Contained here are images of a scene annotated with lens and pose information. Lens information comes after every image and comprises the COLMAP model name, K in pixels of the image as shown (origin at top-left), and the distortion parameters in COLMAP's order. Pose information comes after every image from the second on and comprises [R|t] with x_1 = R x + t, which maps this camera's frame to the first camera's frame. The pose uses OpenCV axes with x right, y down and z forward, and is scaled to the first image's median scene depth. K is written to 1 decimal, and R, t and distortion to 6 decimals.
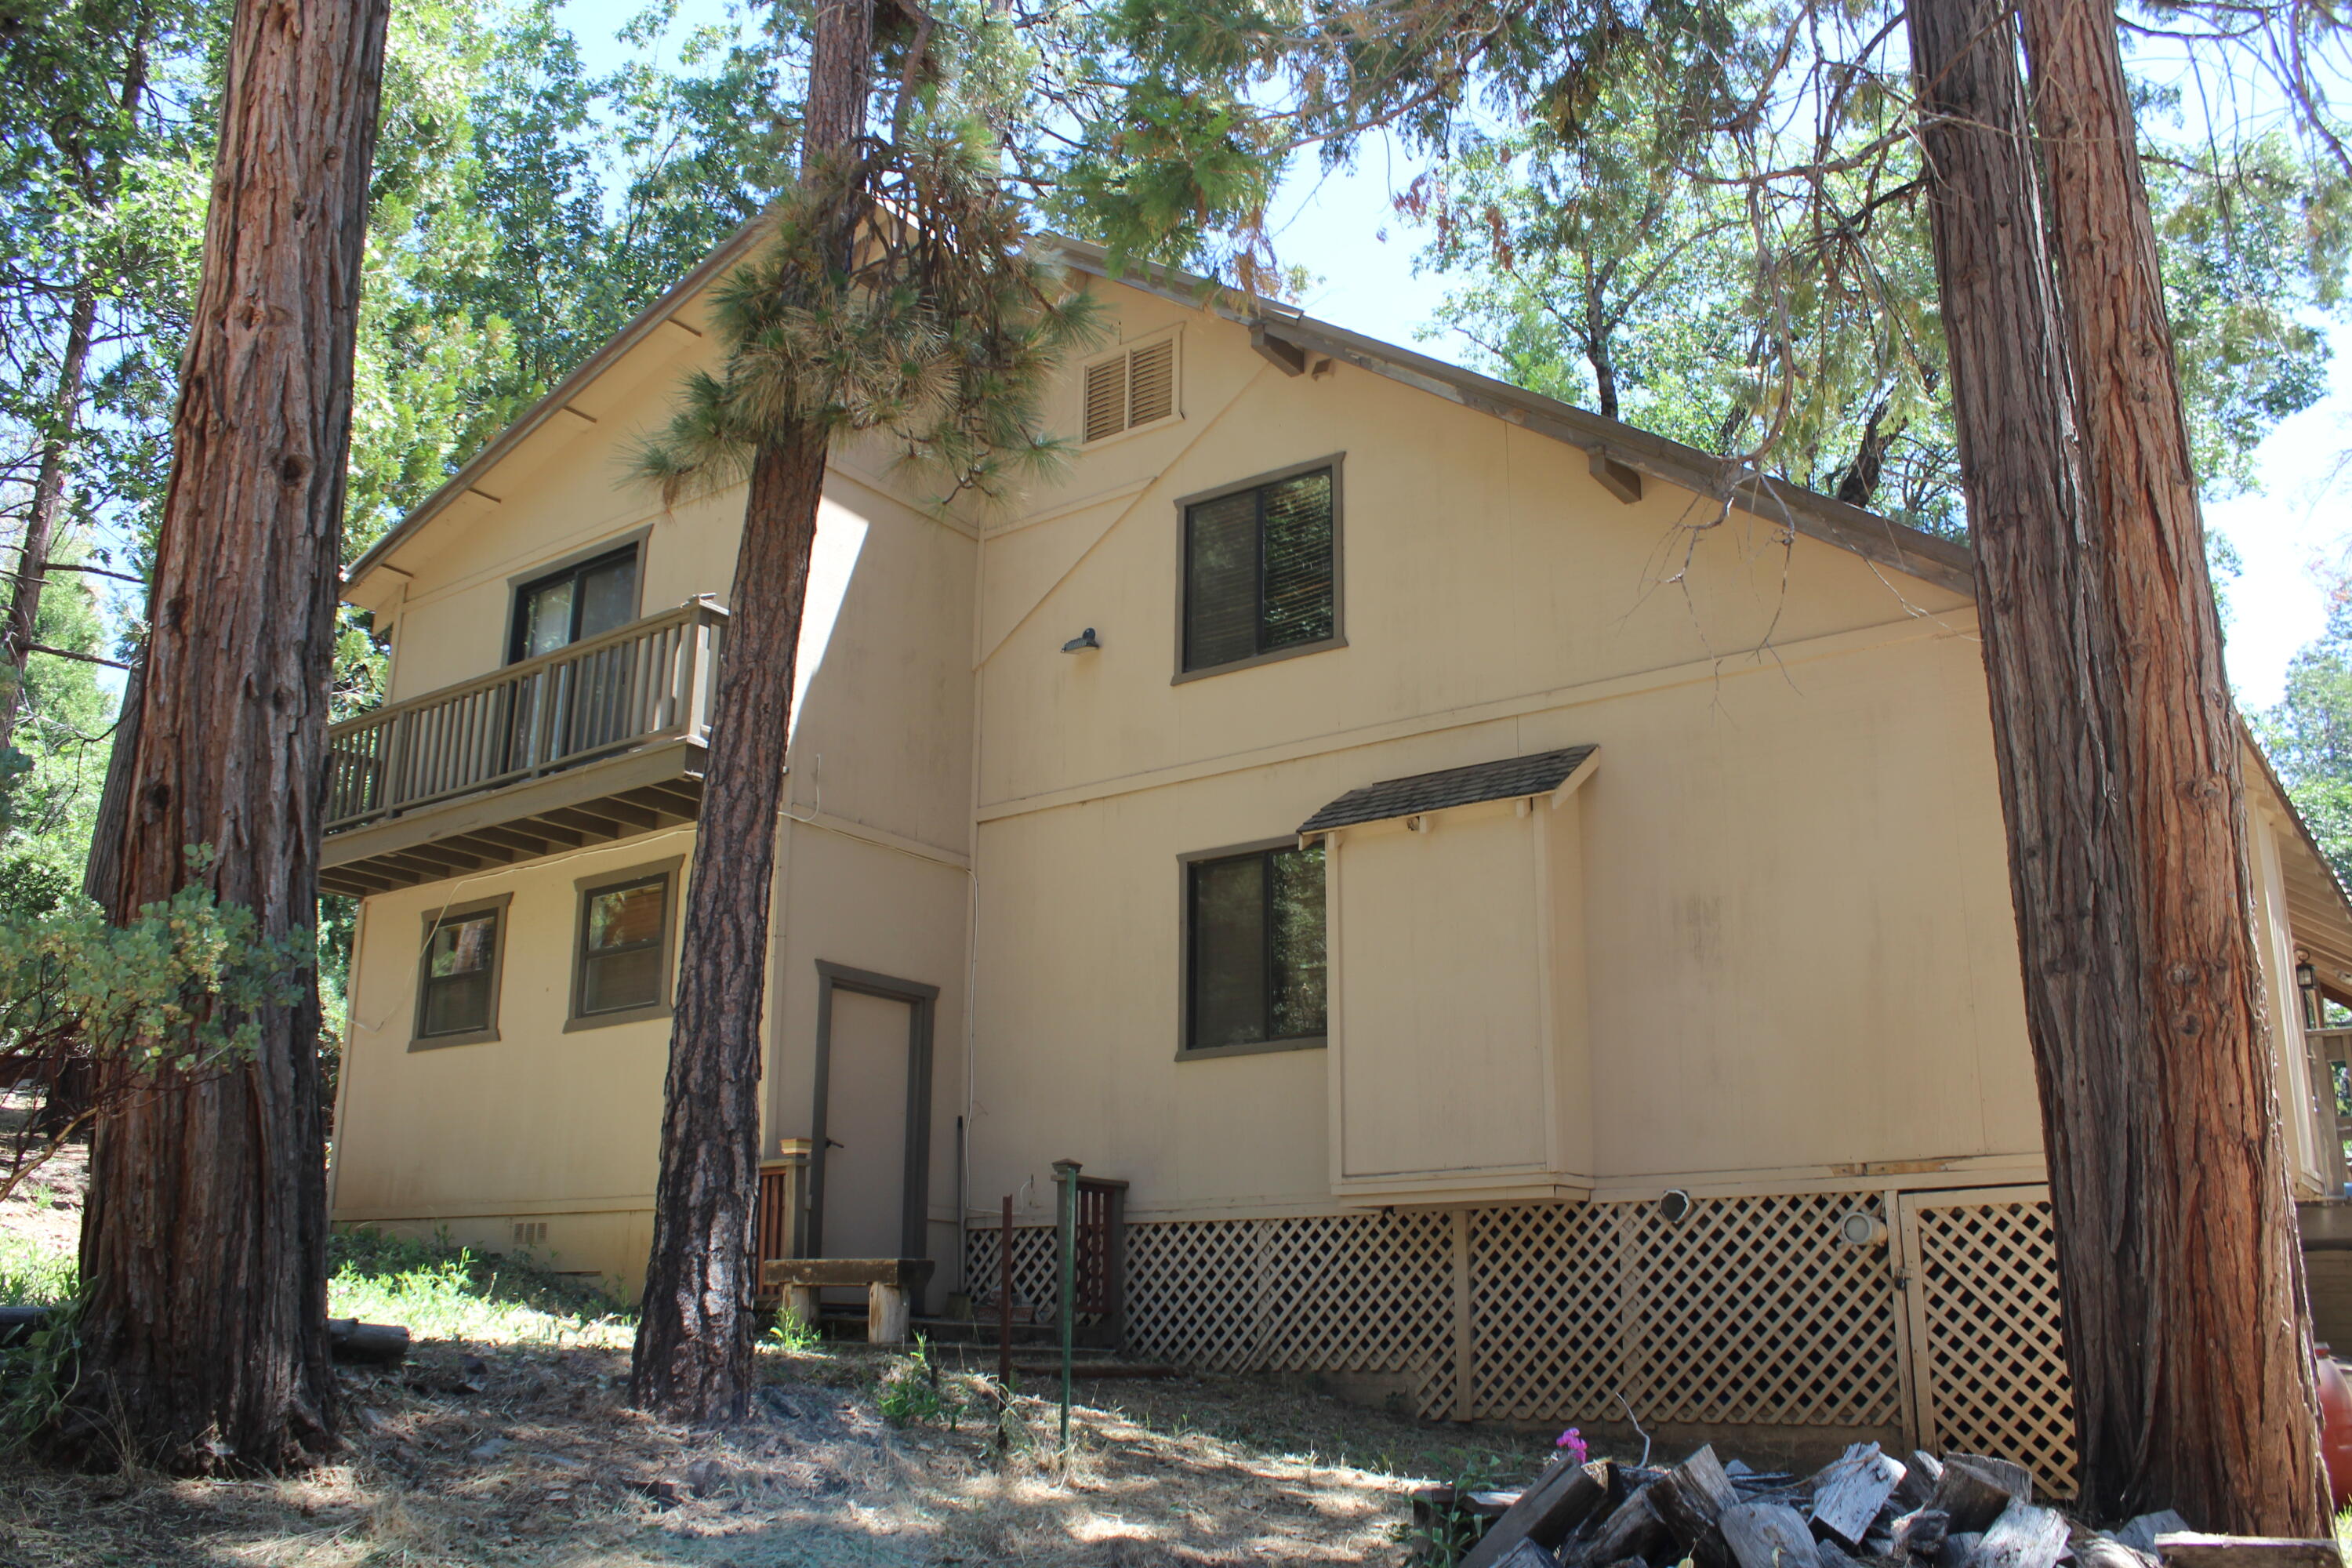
lens RADIAL K [[2007.2, 0, 1176.0], [0, 2007.2, 784.0], [0, 0, 1]] dist [-0.105614, 0.100974]
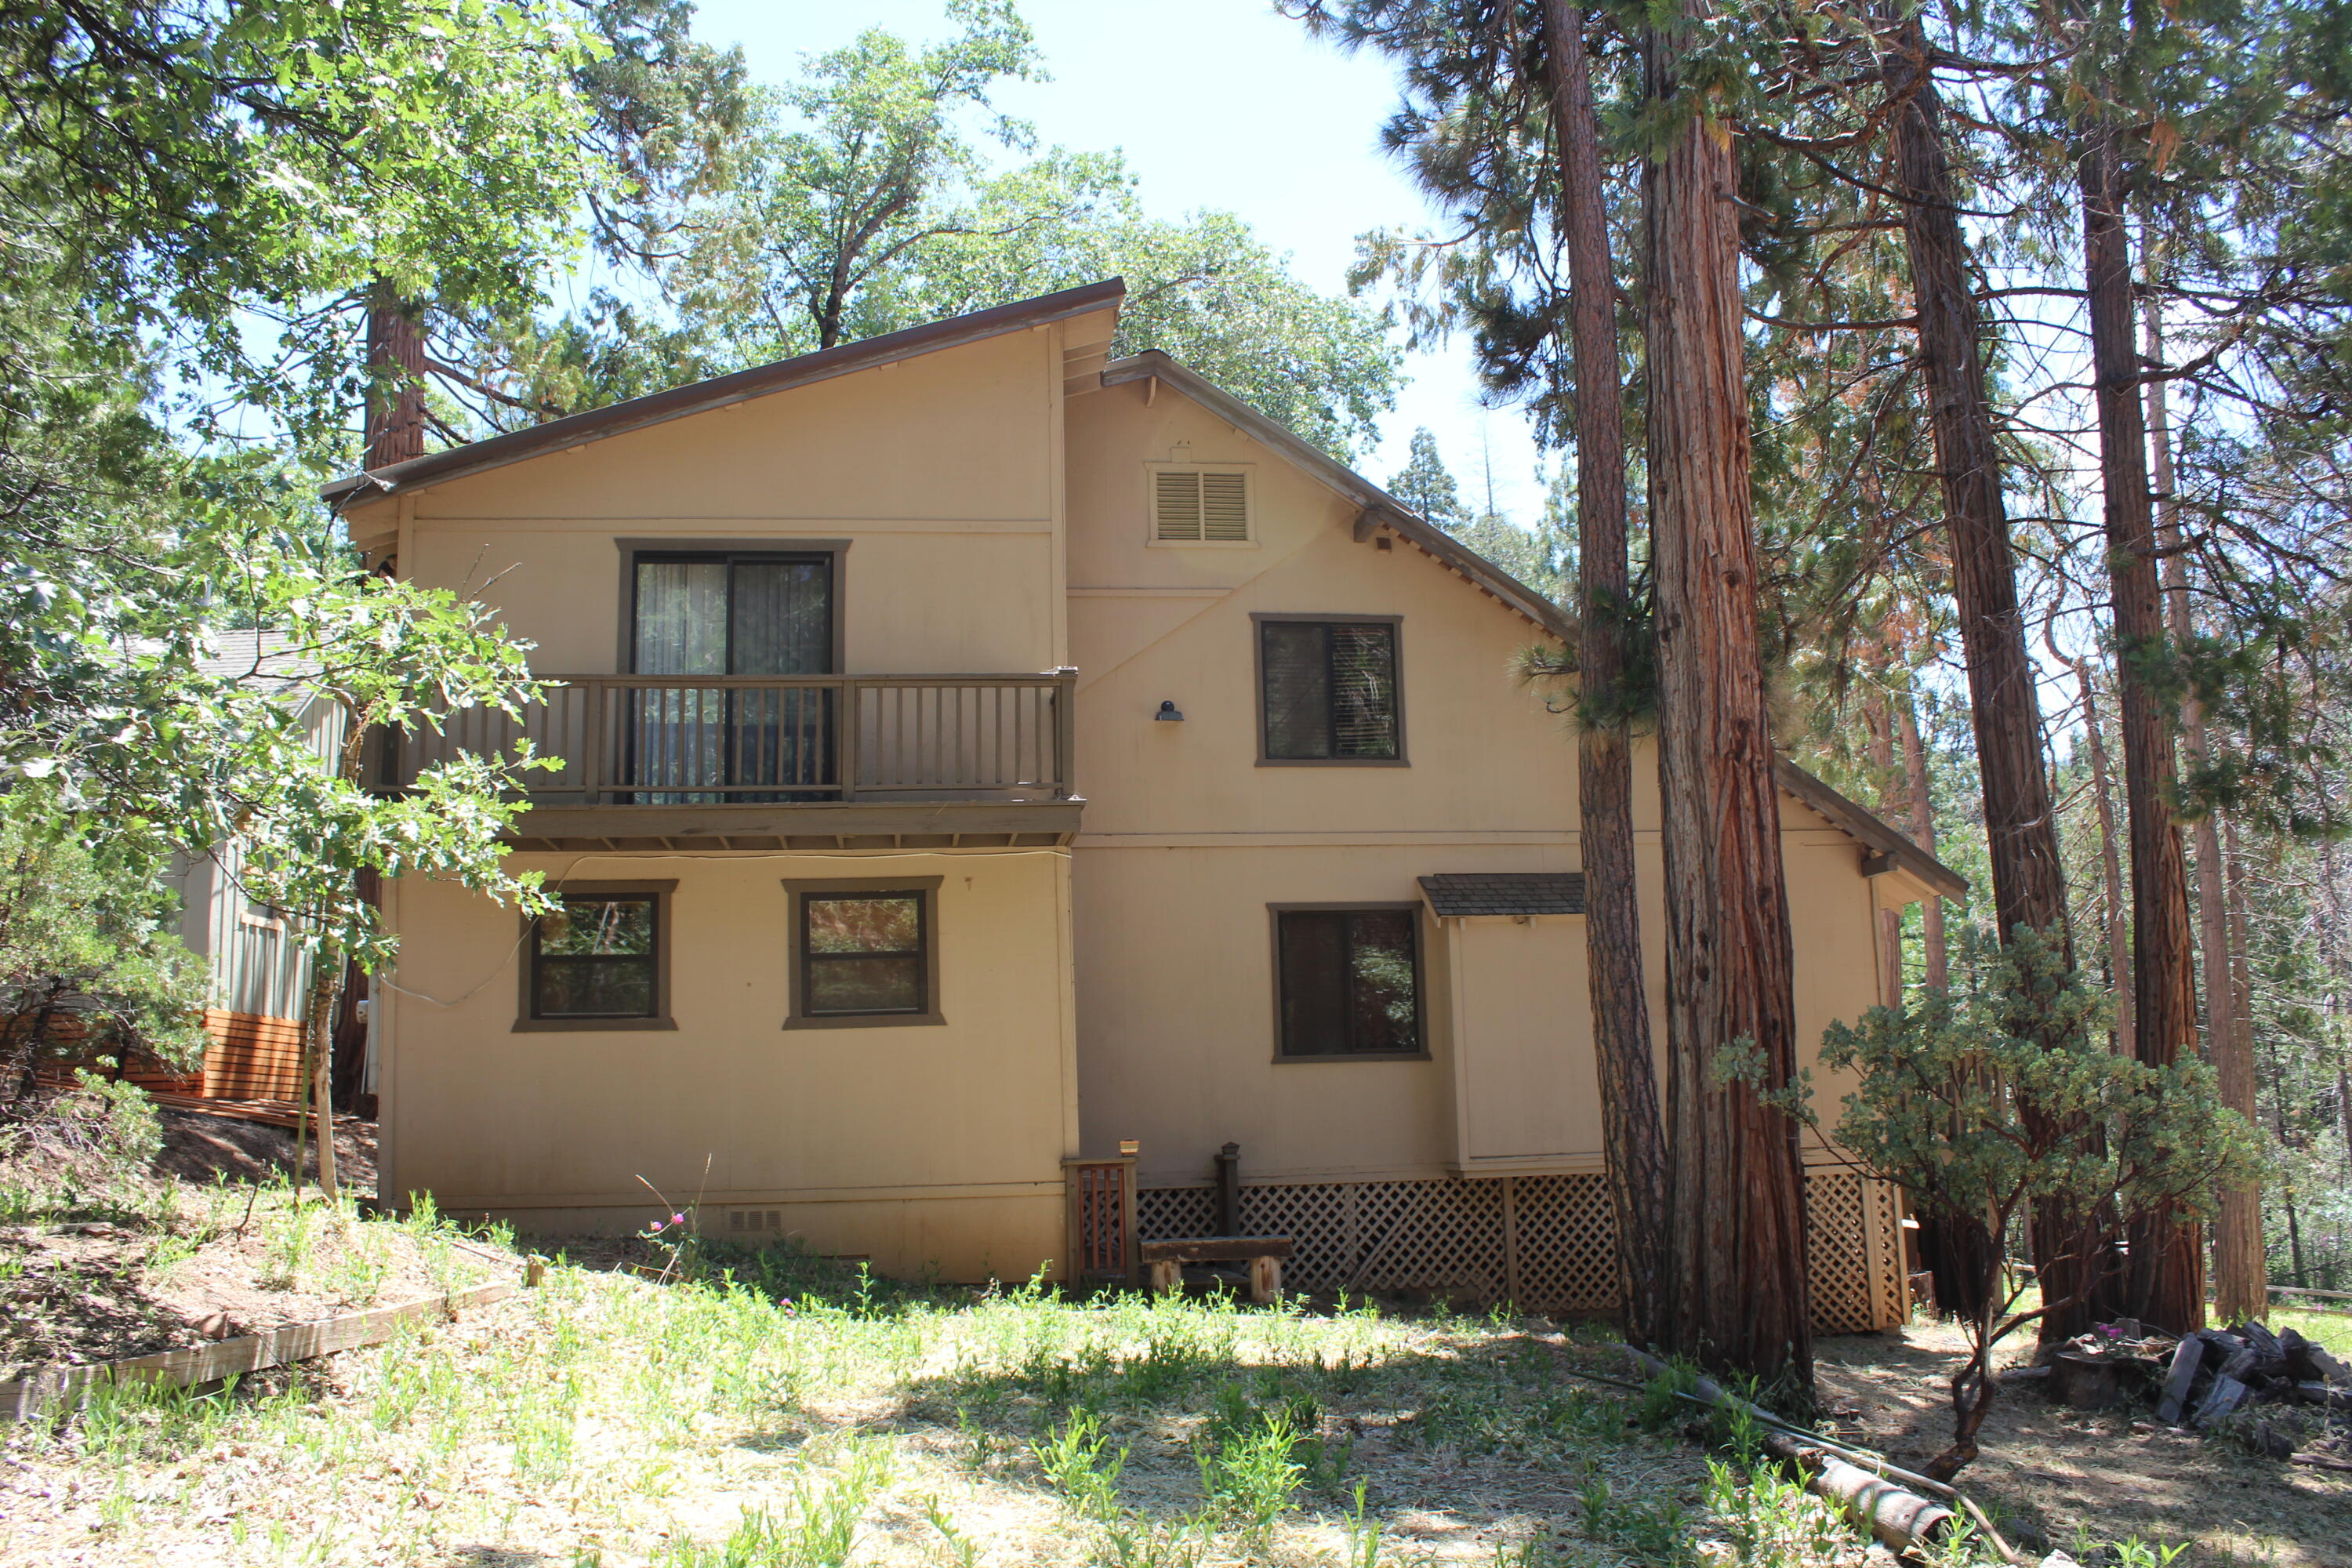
lens RADIAL K [[2007.2, 0, 1176.0], [0, 2007.2, 784.0], [0, 0, 1]] dist [-0.105614, 0.100974]
pose [[0.693951, 0.090990, 0.714249, -0.973264], [-0.166282, 0.985420, 0.036021, -0.077689], [-0.700558, -0.143763, 0.698964, 0.146402]]
